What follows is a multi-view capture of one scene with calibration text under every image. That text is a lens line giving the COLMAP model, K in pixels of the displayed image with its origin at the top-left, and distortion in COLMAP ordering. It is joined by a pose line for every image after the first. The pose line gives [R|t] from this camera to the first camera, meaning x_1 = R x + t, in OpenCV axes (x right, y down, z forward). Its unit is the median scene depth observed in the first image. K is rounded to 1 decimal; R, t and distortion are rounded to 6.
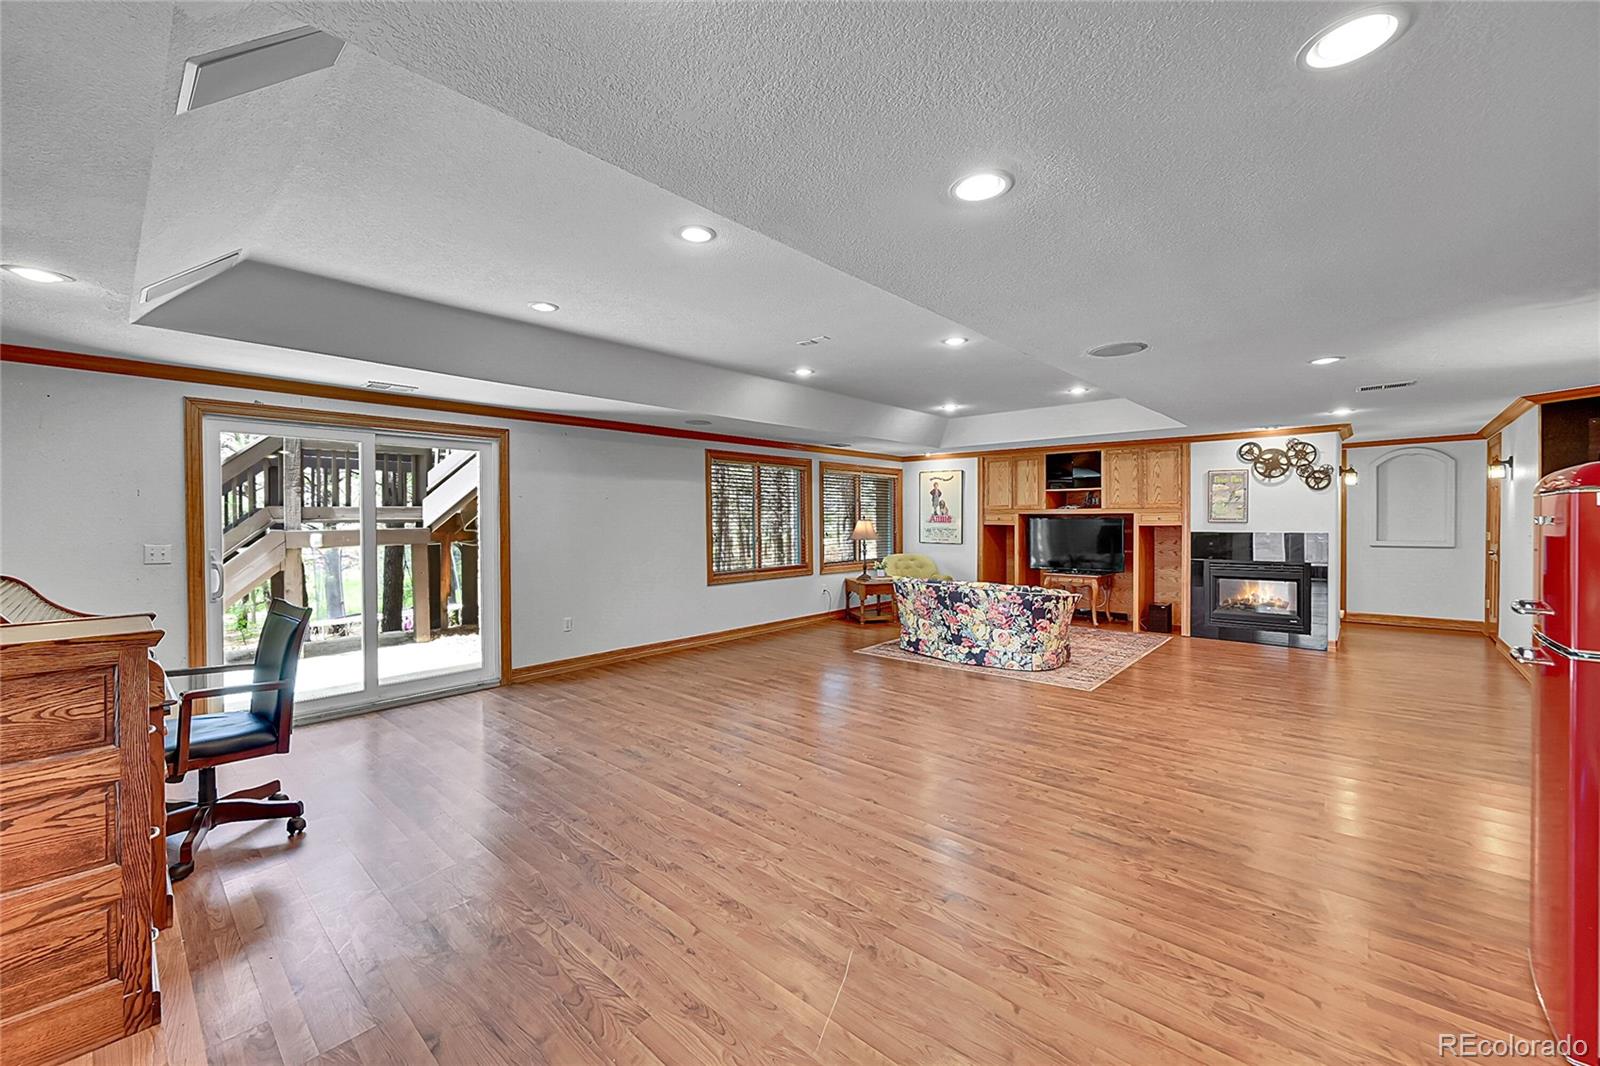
lens RADIAL K [[631.3, 0, 800.0], [0, 631.3, 525.4], [0, 0, 1]] dist [-0.001397, 0.000347]
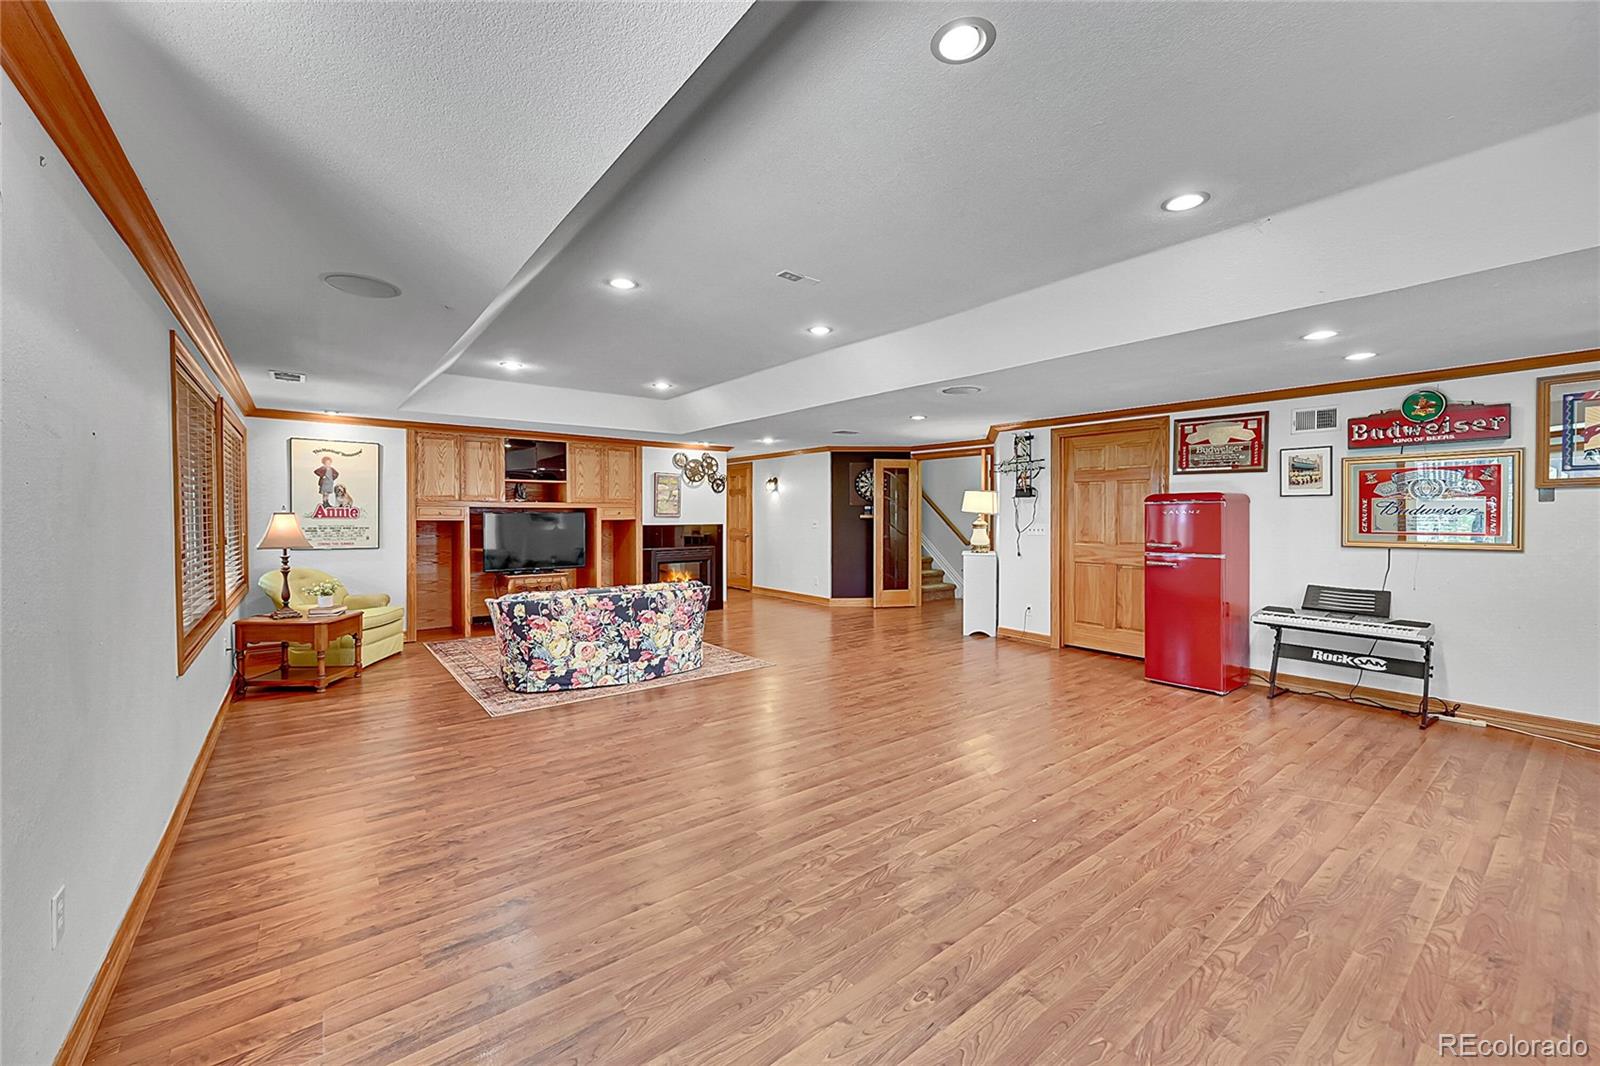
lens RADIAL K [[631.3, 0, 798.3], [0, 631.3, 526.7], [0, 0, 1]] dist [-0.001397, 0.000347]
pose [[0.179291, -0.015267, 0.983678, -0.495724], [0.009513, 0.999860, 0.013784, 0.000126], [-0.983750, 0.006887, 0.179411, 0.583812]]
